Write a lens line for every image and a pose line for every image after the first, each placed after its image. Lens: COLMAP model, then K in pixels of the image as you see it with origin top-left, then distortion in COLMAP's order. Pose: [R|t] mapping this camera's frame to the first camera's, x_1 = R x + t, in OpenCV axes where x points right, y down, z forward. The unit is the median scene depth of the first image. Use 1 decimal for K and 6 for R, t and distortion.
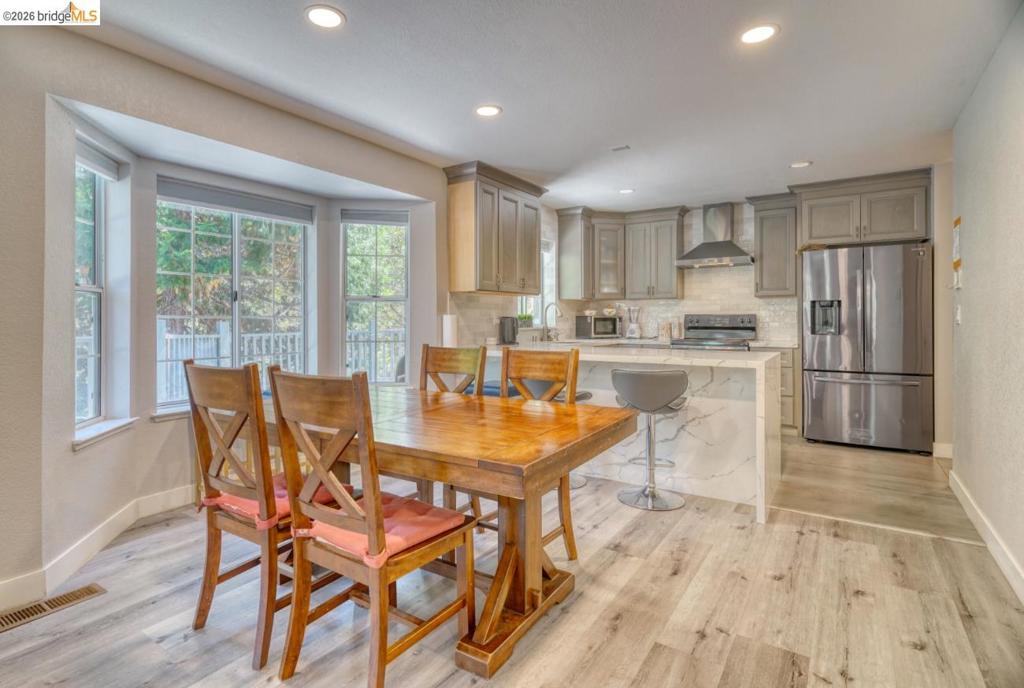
lens RADIAL K [[524.6, 0, 486.9], [0, 524.6, 316.3], [0, 0, 1]] dist [0.002841, 0.000114]
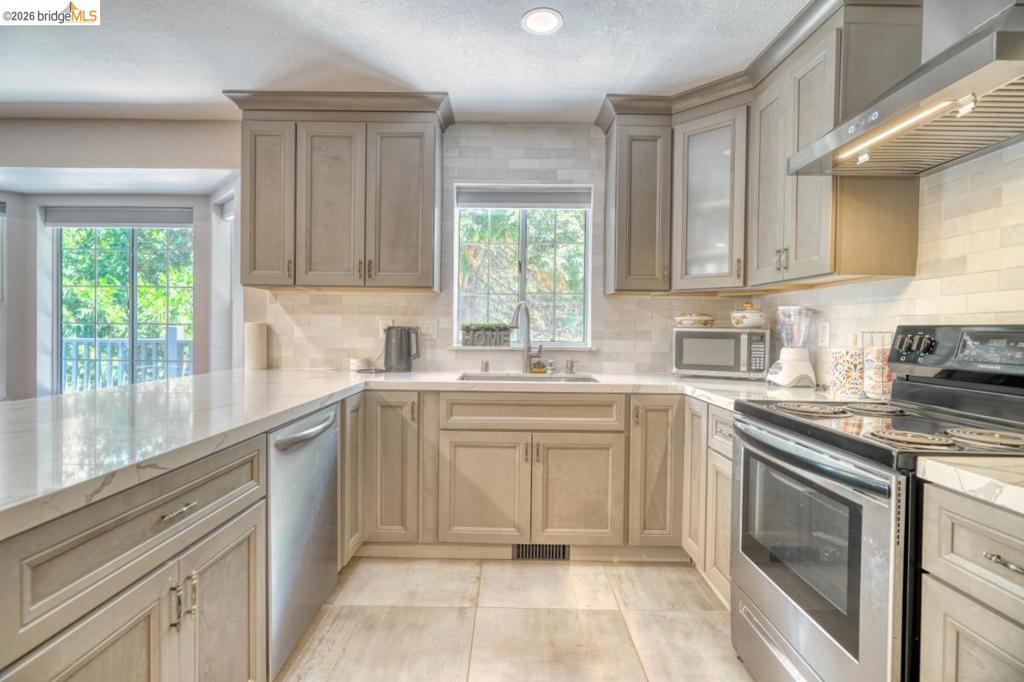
lens RADIAL K [[497.4, 0, 510.4], [0, 497.4, 332.6], [0, 0, 1]] dist [-0.002899, -0.000256]
pose [[0.562678, 0.016158, -0.826518, 0.660167], [-0.008986, 0.999869, 0.013430, -0.001252], [0.826627, -0.000130, 0.562750, 0.870826]]
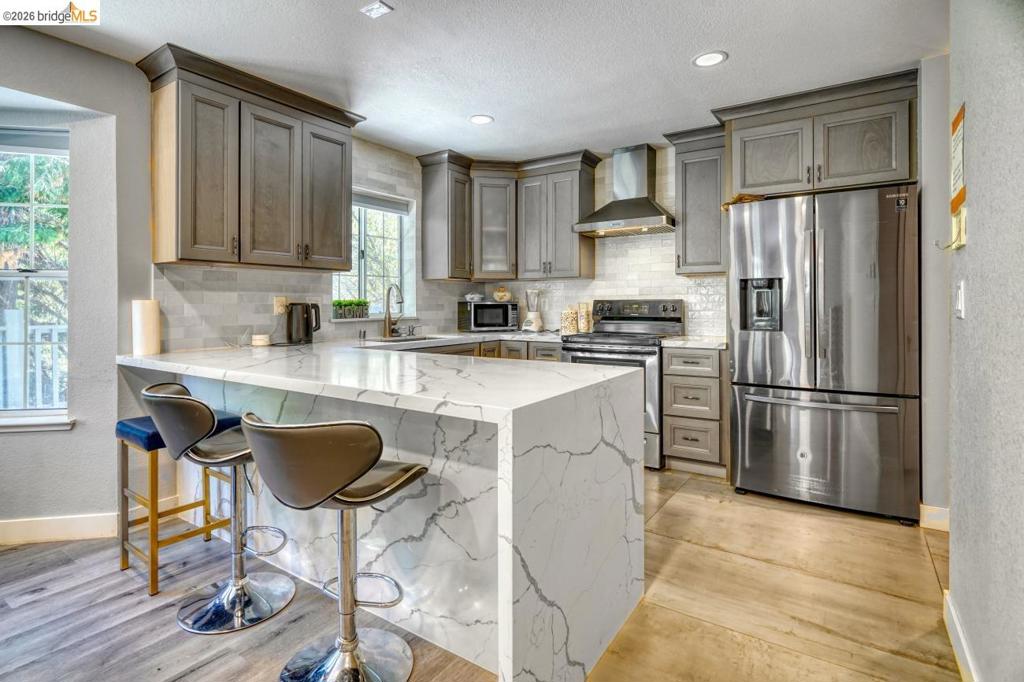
lens RADIAL K [[511.7, 0, 508.1], [0, 511.7, 302.0], [0, 0, 1]] dist [-0.003662, -0.000041]
pose [[0.999974, 0.000382, 0.007208, 0.338359], [-0.000382, 1.000000, -0.000045, -0.000773], [-0.007208, 0.000042, 0.999974, 0.378335]]
